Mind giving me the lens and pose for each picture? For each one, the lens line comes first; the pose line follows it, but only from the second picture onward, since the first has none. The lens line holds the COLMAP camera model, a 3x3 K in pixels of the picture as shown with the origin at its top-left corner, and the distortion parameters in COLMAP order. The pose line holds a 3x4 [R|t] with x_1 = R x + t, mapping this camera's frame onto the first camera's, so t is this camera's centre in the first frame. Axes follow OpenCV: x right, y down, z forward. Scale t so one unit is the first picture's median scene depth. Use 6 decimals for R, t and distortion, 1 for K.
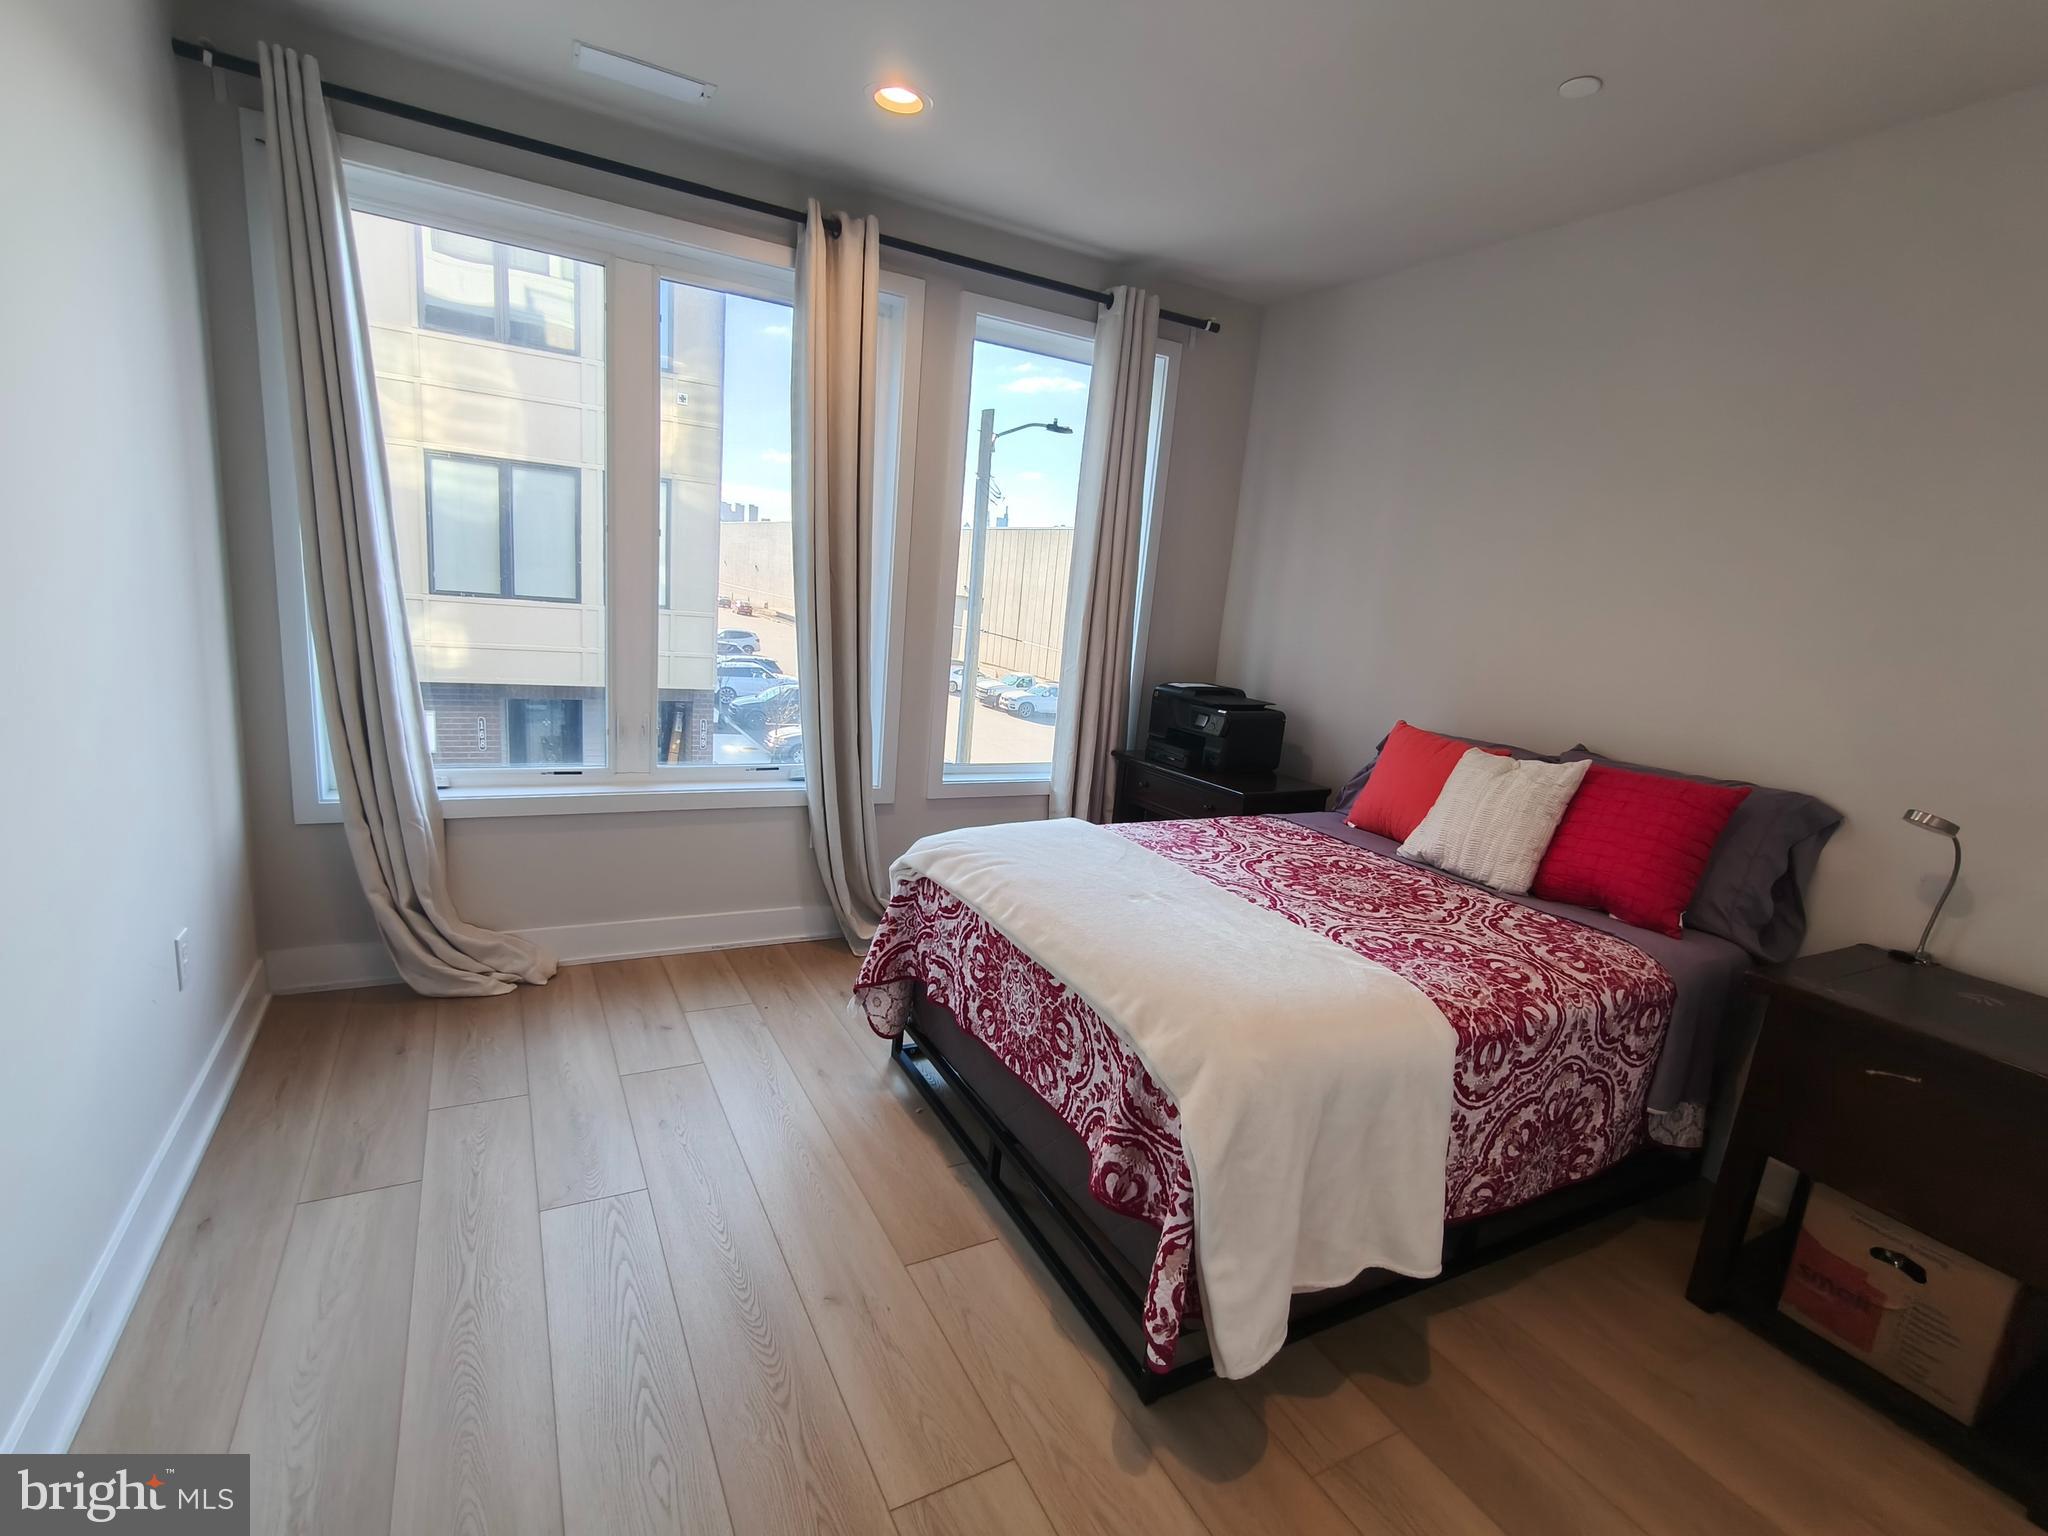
lens RADIAL K [[958.1, 0, 1023.3], [0, 958.1, 776.3], [0, 0, 1]] dist [-0.000535, 0.000079]
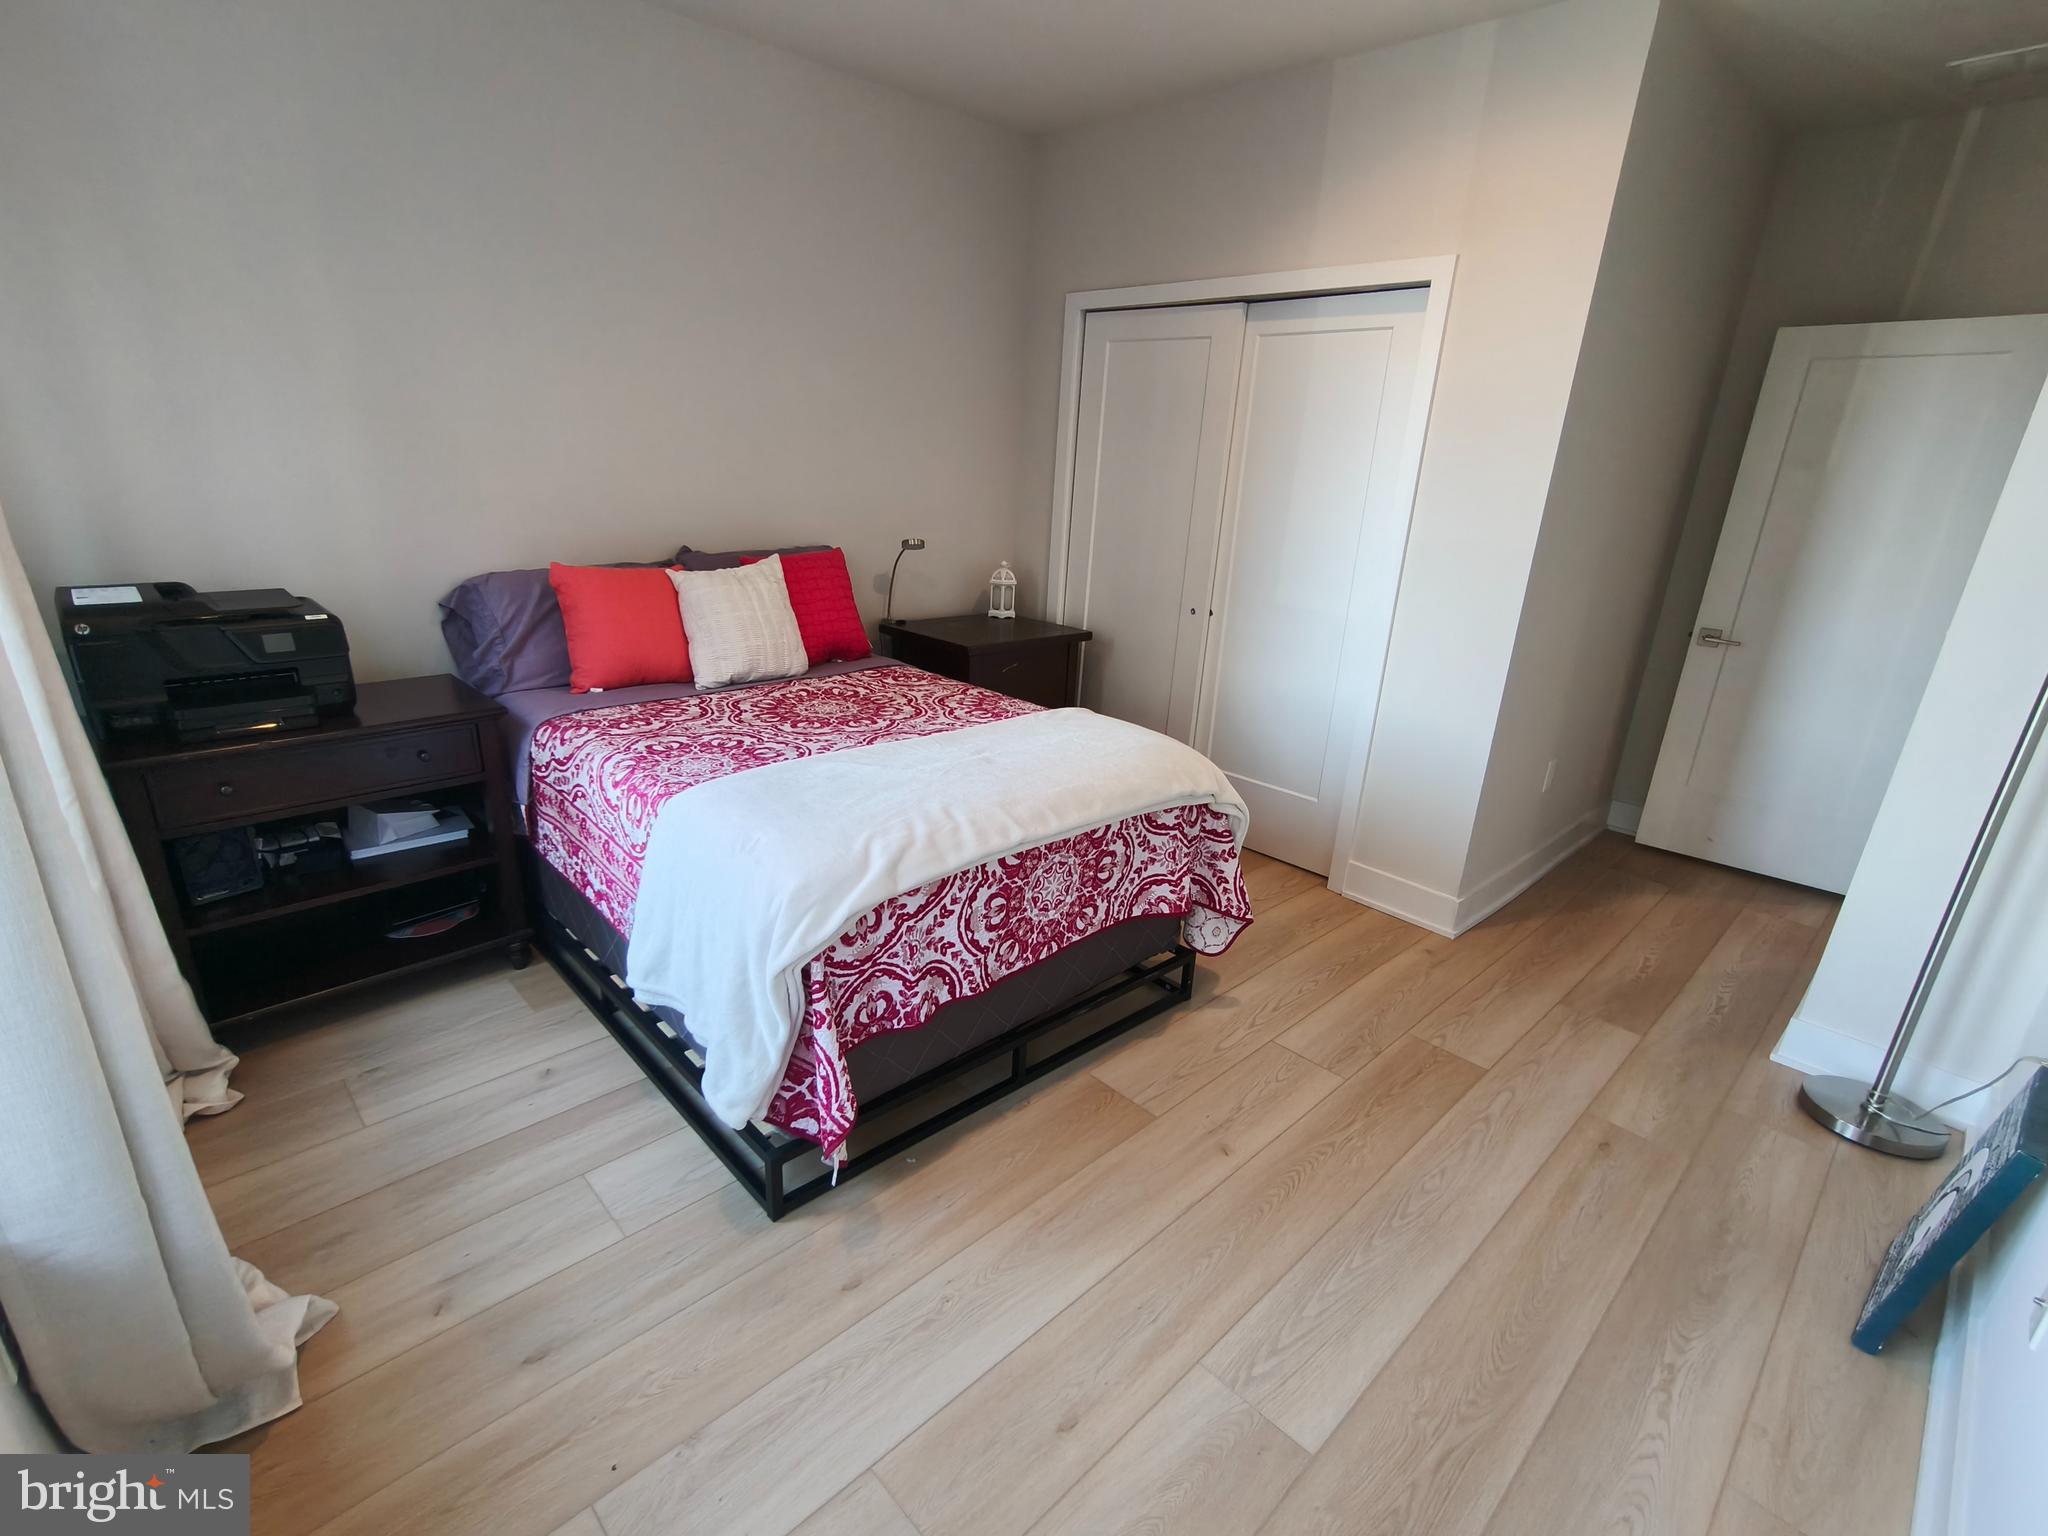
lens RADIAL K [[955.4, 0, 1024.6], [0, 955.4, 779.8], [0, 0, 1]] dist [0.001827, 0.000413]
pose [[-0.257401, -0.408891, 0.875530, -0.782871], [0.122858, 0.884859, 0.449367, -0.309359], [-0.958463, 0.223233, -0.177528, 1.098953]]
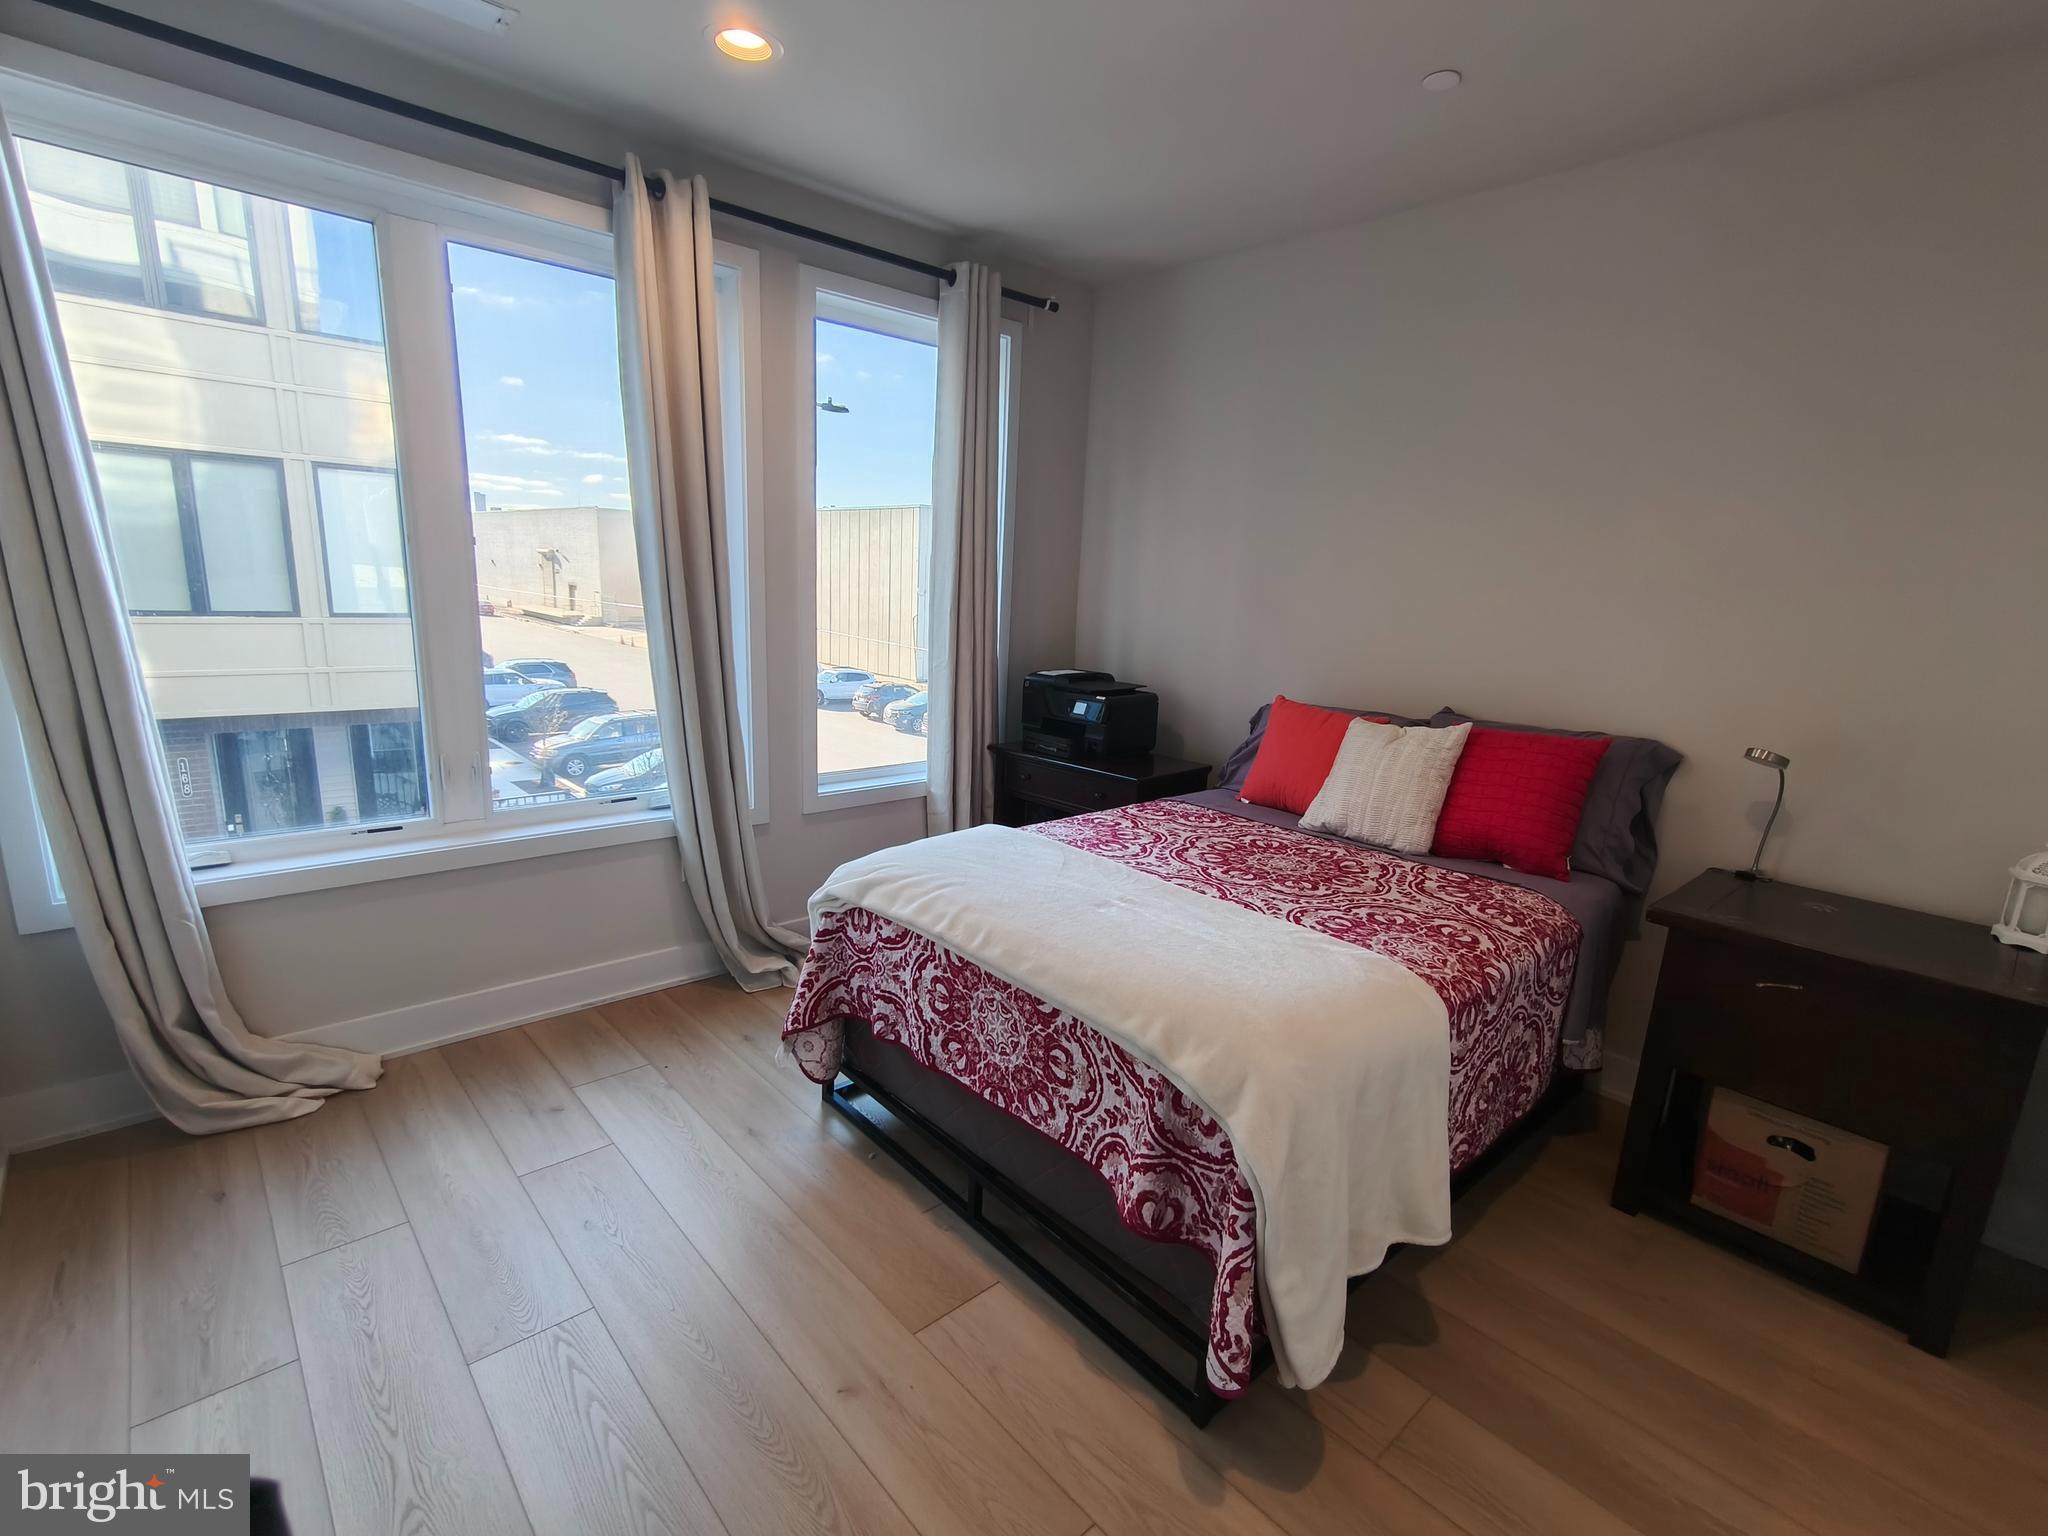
lens RADIAL K [[955.4, 0, 1024.6], [0, 955.4, 779.8], [0, 0, 1]] dist [0.001827, 0.000413]
pose [[0.971695, -0.093394, 0.216996, -0.148107], [0.087610, 0.995499, 0.036146, -0.040472], [-0.219395, -0.016112, 0.975503, 0.073021]]
